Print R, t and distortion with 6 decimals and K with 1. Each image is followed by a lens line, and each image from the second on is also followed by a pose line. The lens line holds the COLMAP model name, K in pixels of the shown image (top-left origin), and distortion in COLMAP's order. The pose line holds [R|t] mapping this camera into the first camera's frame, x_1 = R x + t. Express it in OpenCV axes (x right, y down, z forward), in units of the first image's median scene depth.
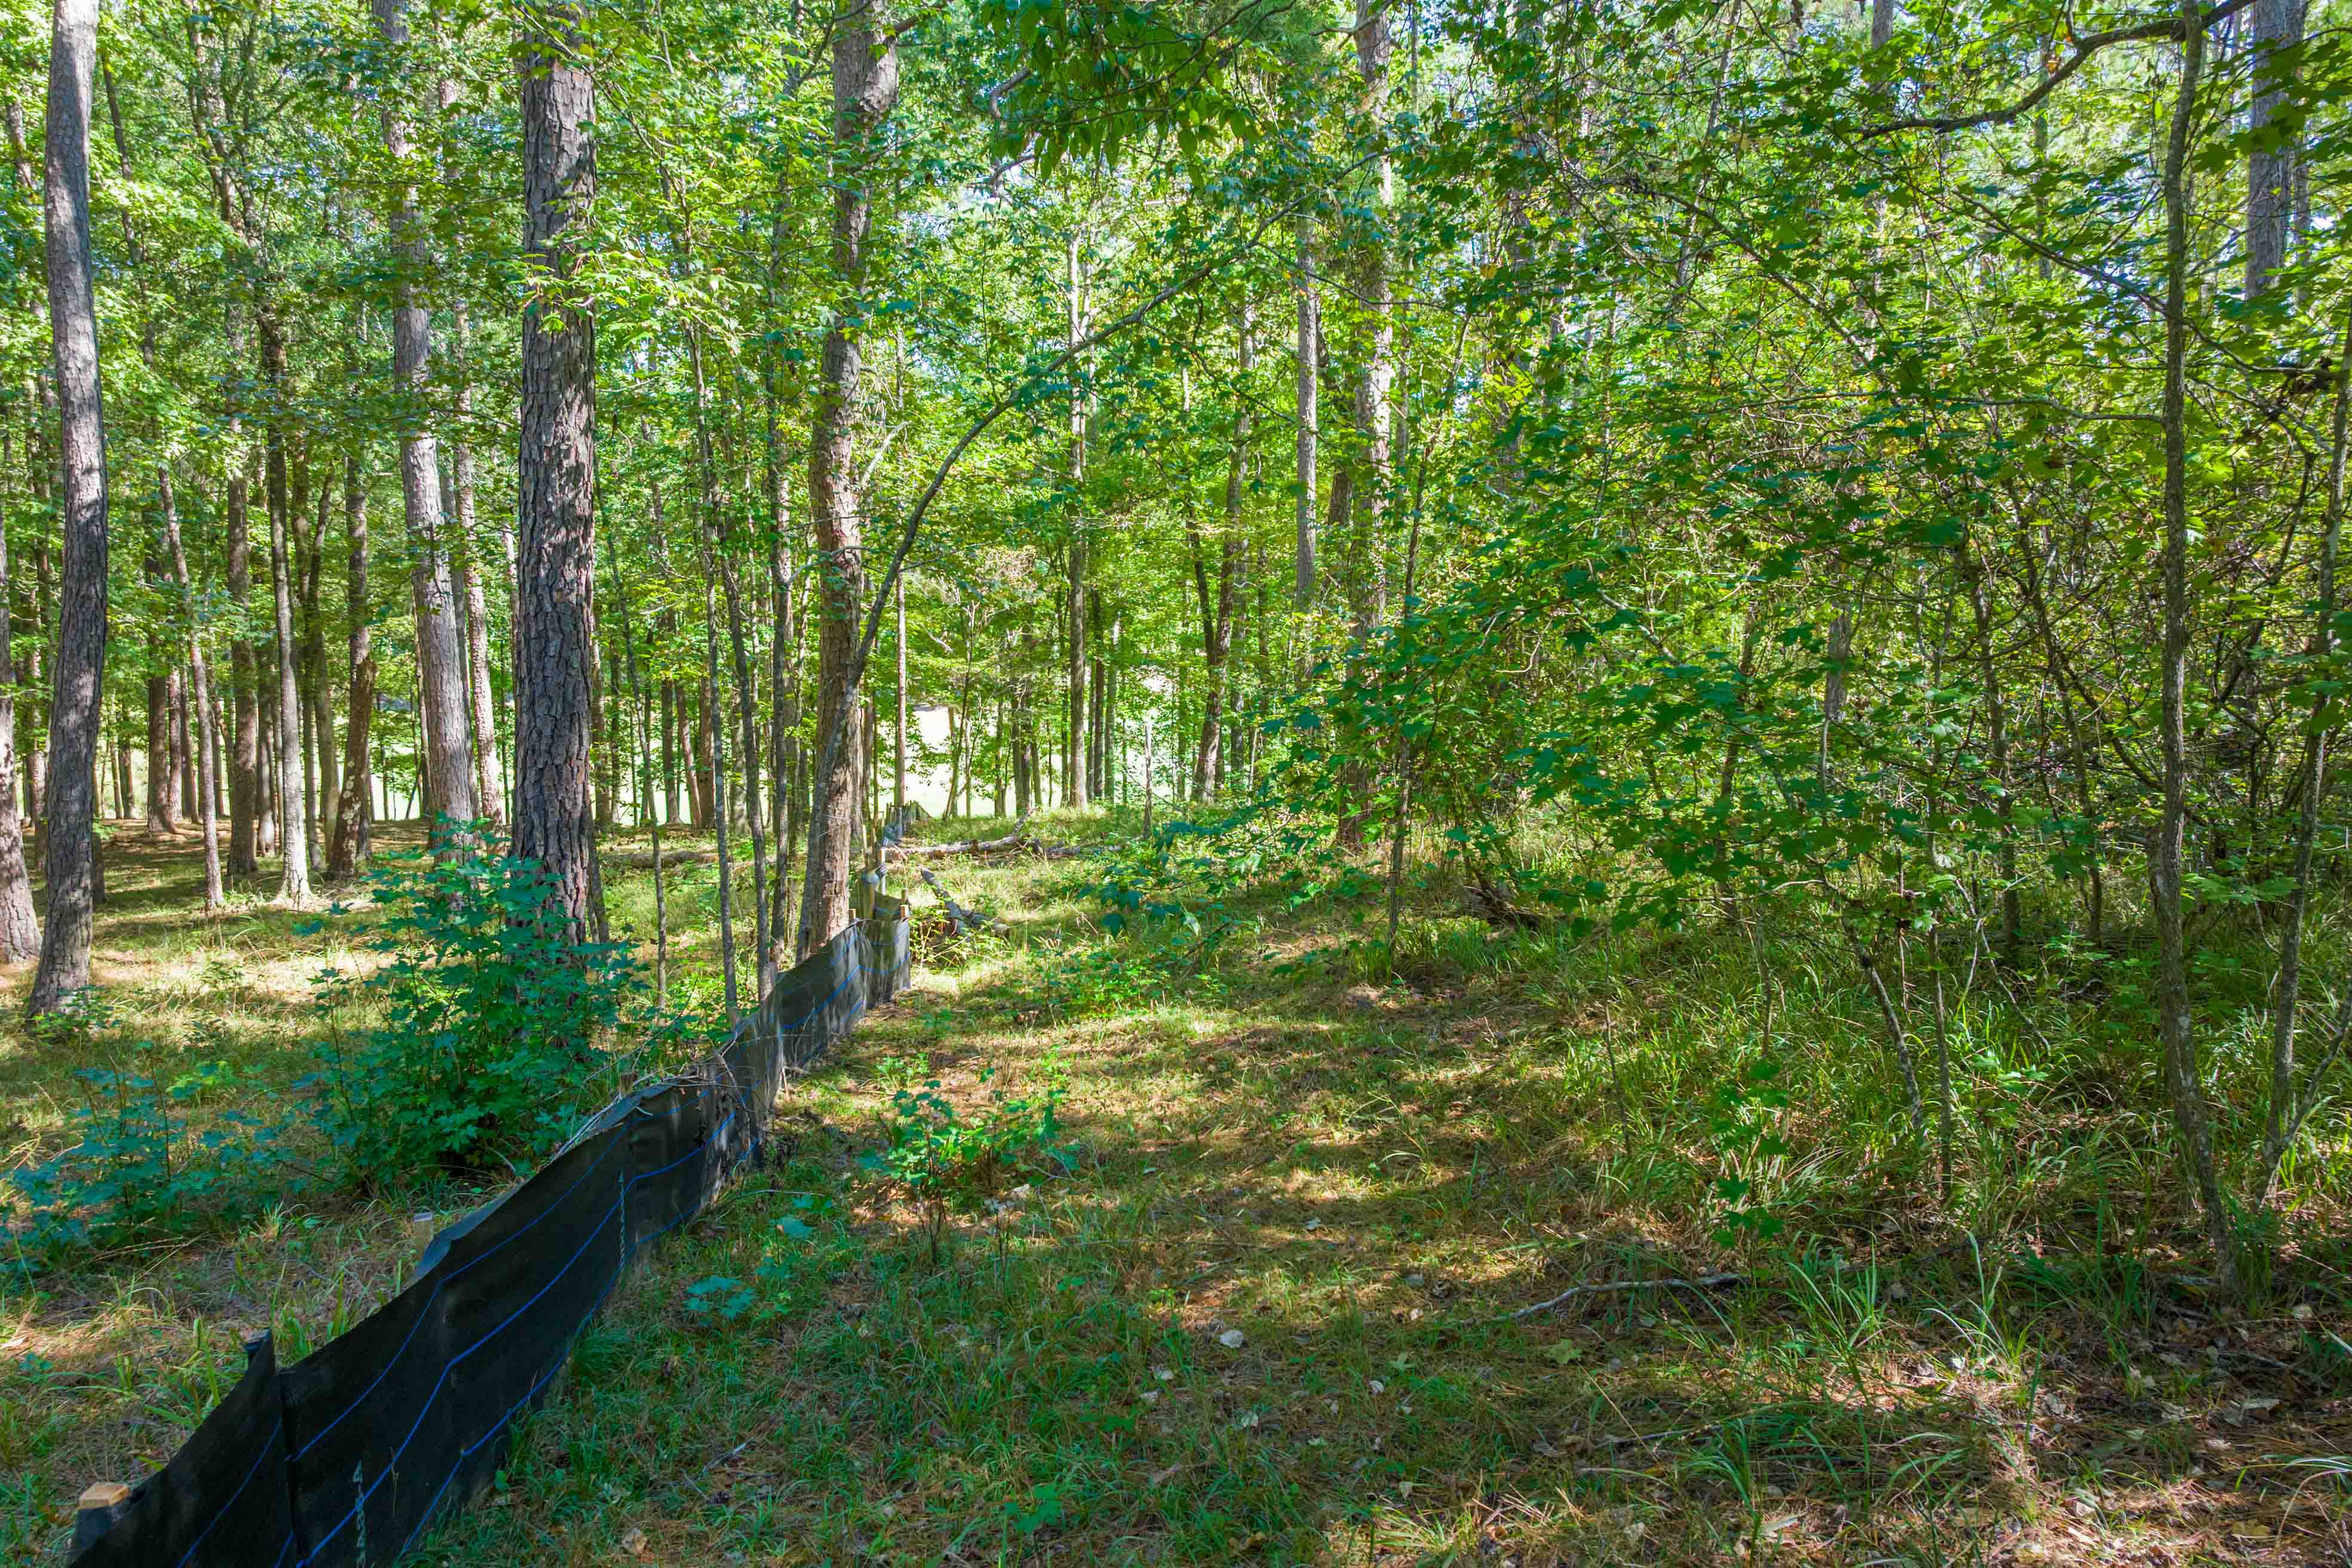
lens RADIAL K [[1743.0, 0, 1176.0], [0, 1743.0, 784.0], [0, 0, 1]] dist [-0.003855, -0.032678]
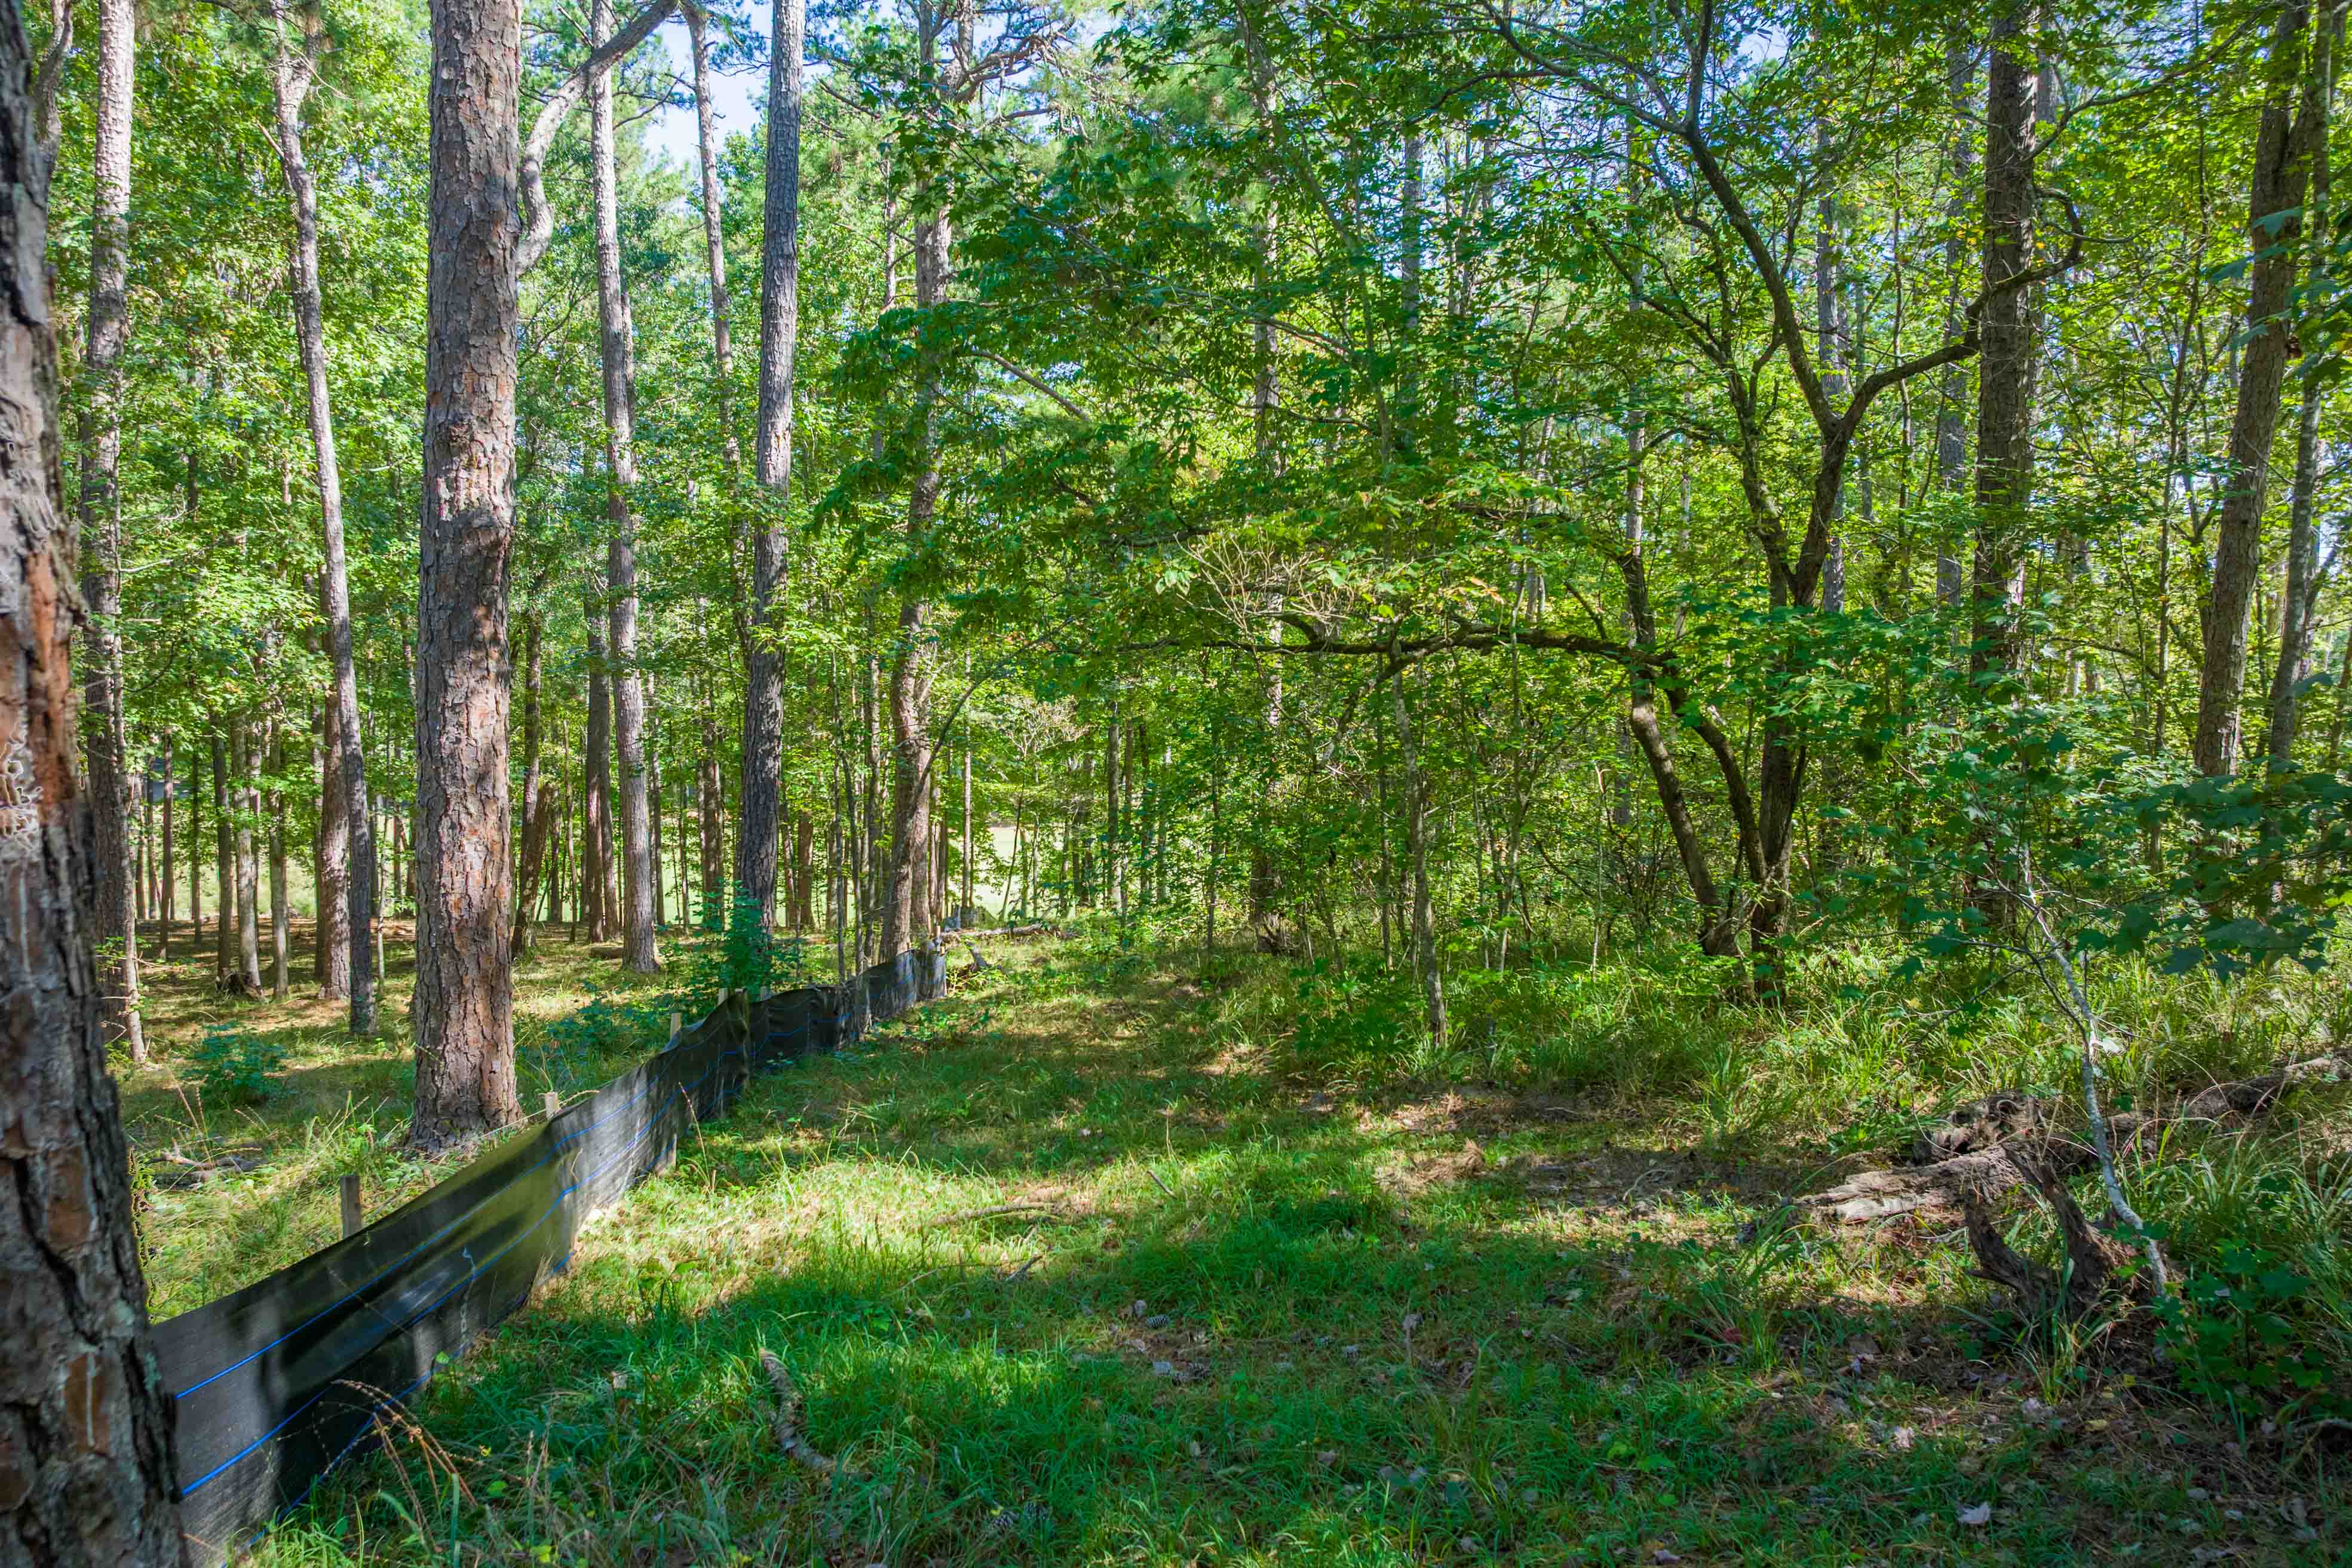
lens RADIAL K [[1743.0, 0, 1176.0], [0, 1743.0, 784.0], [0, 0, 1]] dist [-0.003855, -0.032678]
pose [[0.998889, 0.004796, -0.046872, 0.030449], [-0.007917, 0.997746, -0.066632, 0.004780], [0.046446, 0.066929, 0.996676, -0.138305]]
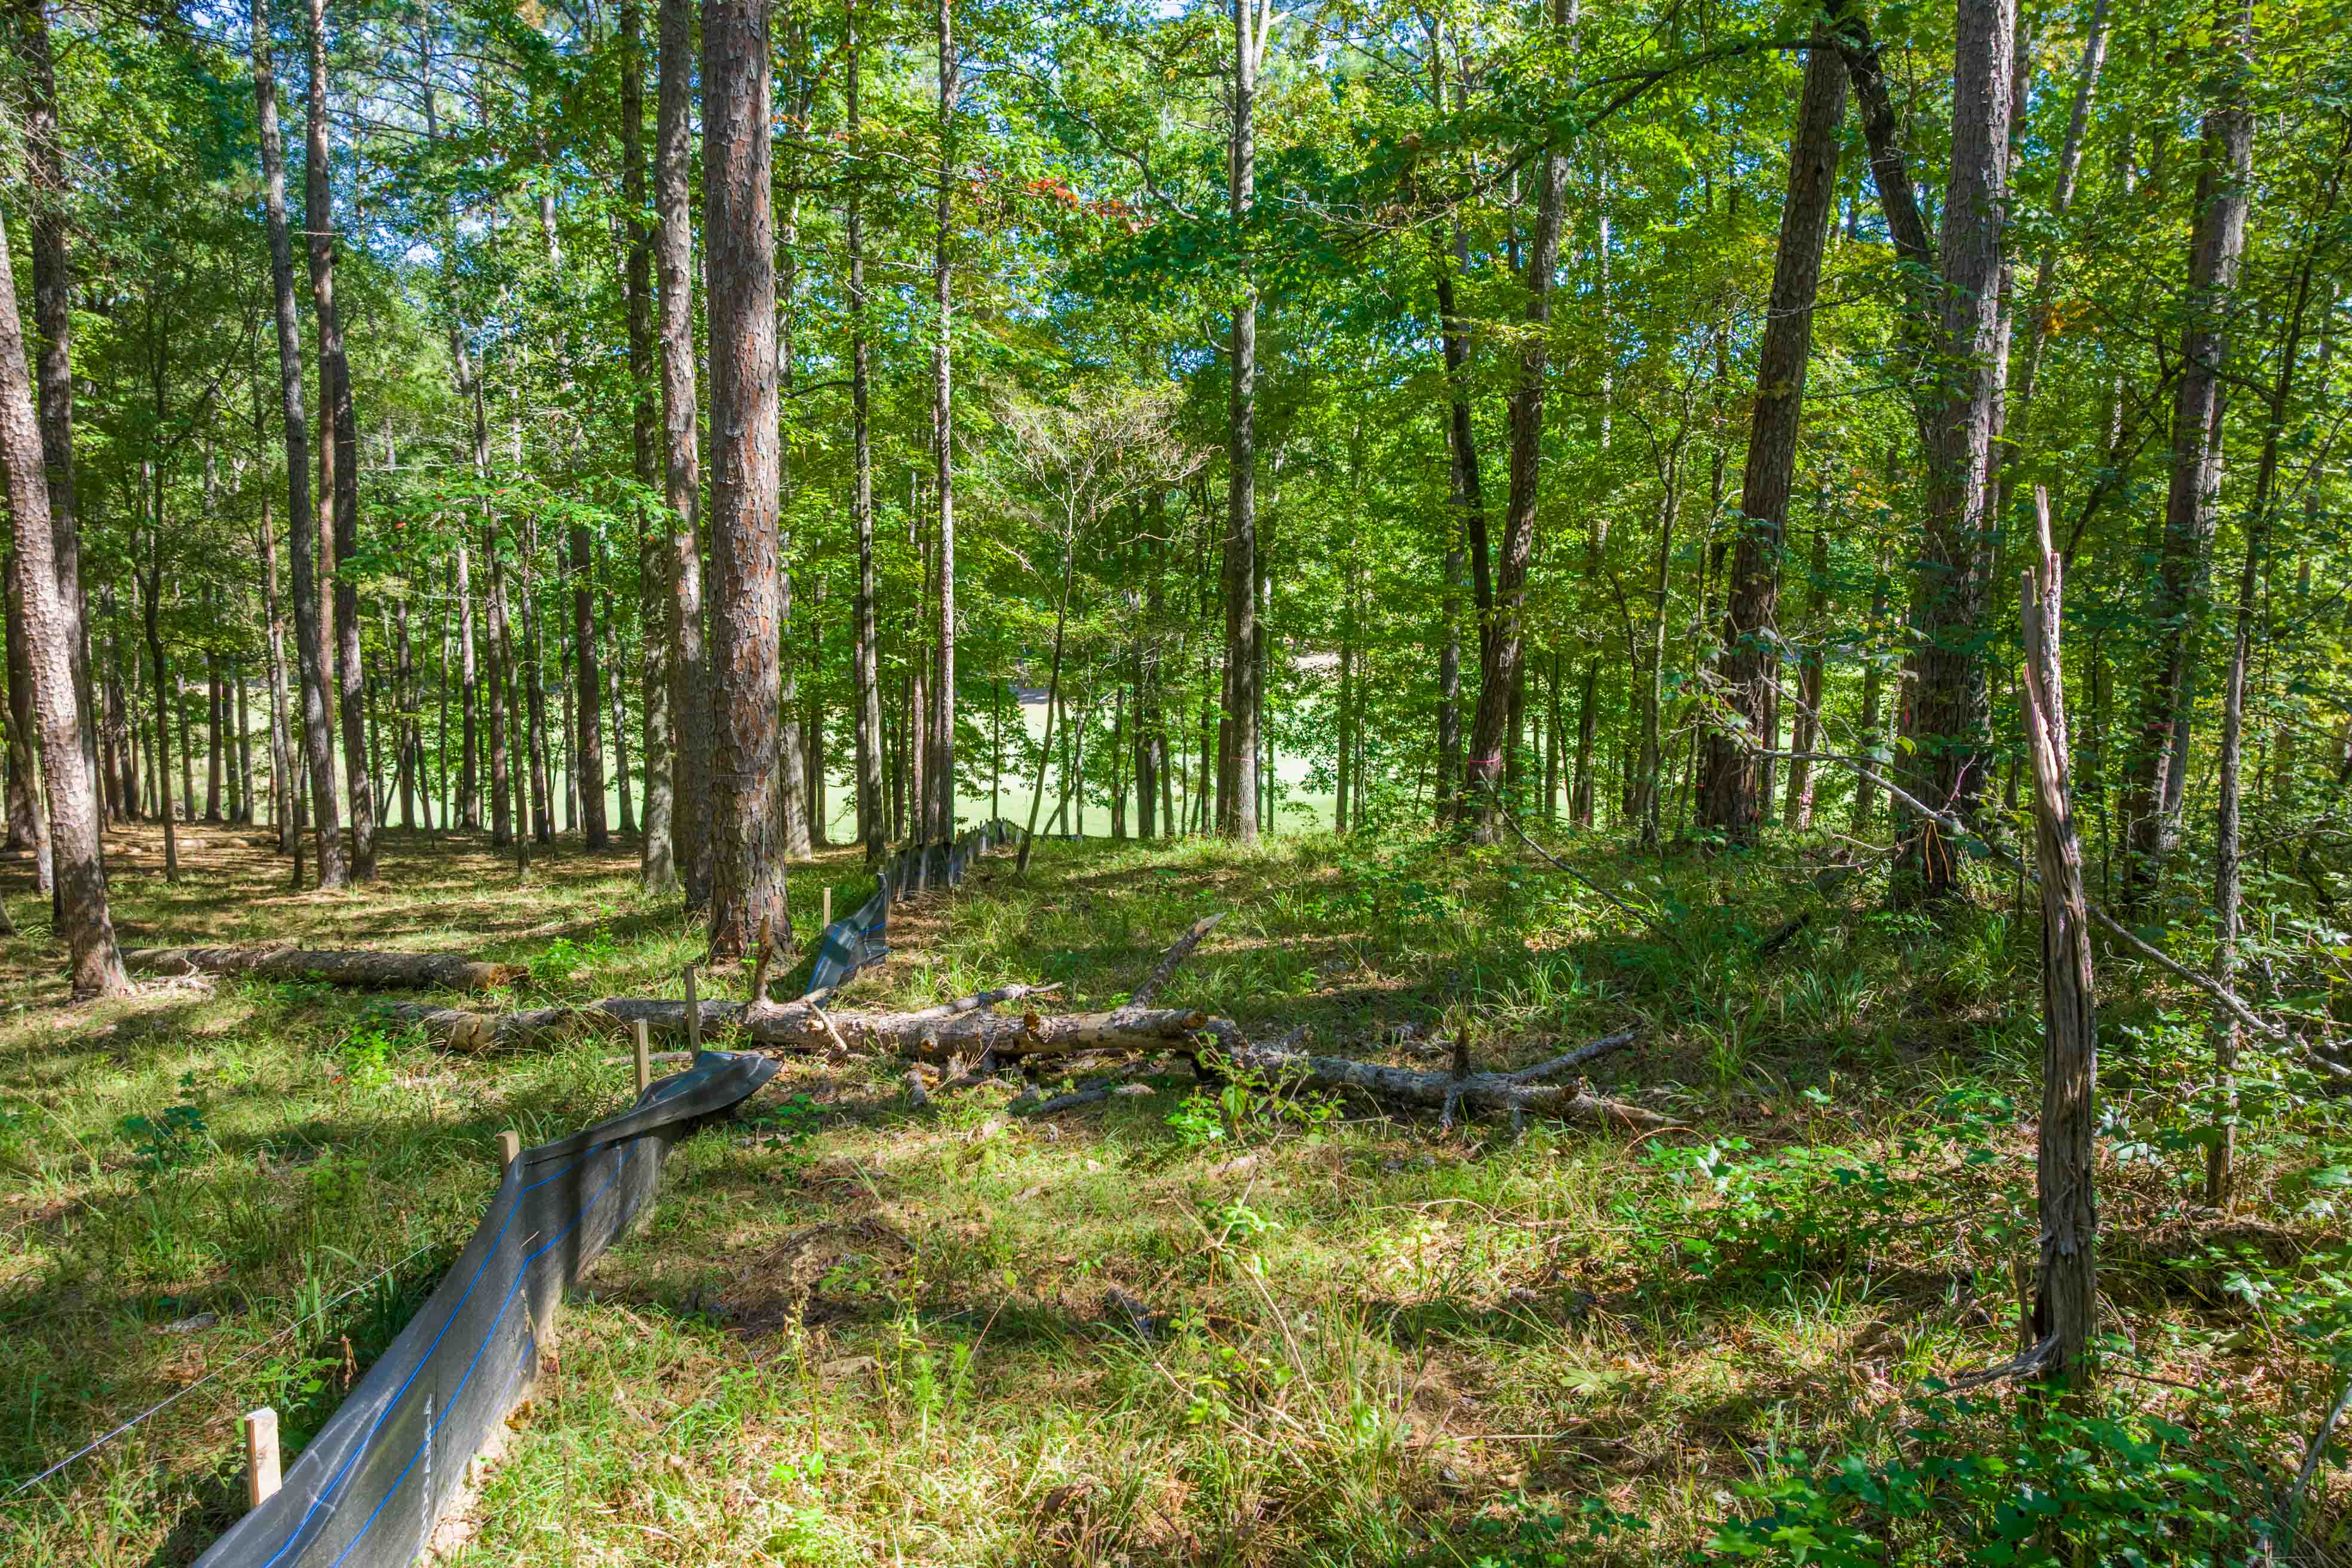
lens RADIAL K [[1743.0, 0, 1176.0], [0, 1743.0, 784.0], [0, 0, 1]] dist [-0.003855, -0.032678]
pose [[0.997627, 0.008325, -0.068338, -0.028945], [-0.008274, 0.999965, 0.001019, -0.005419], [0.068344, -0.000451, 0.997662, 0.295516]]
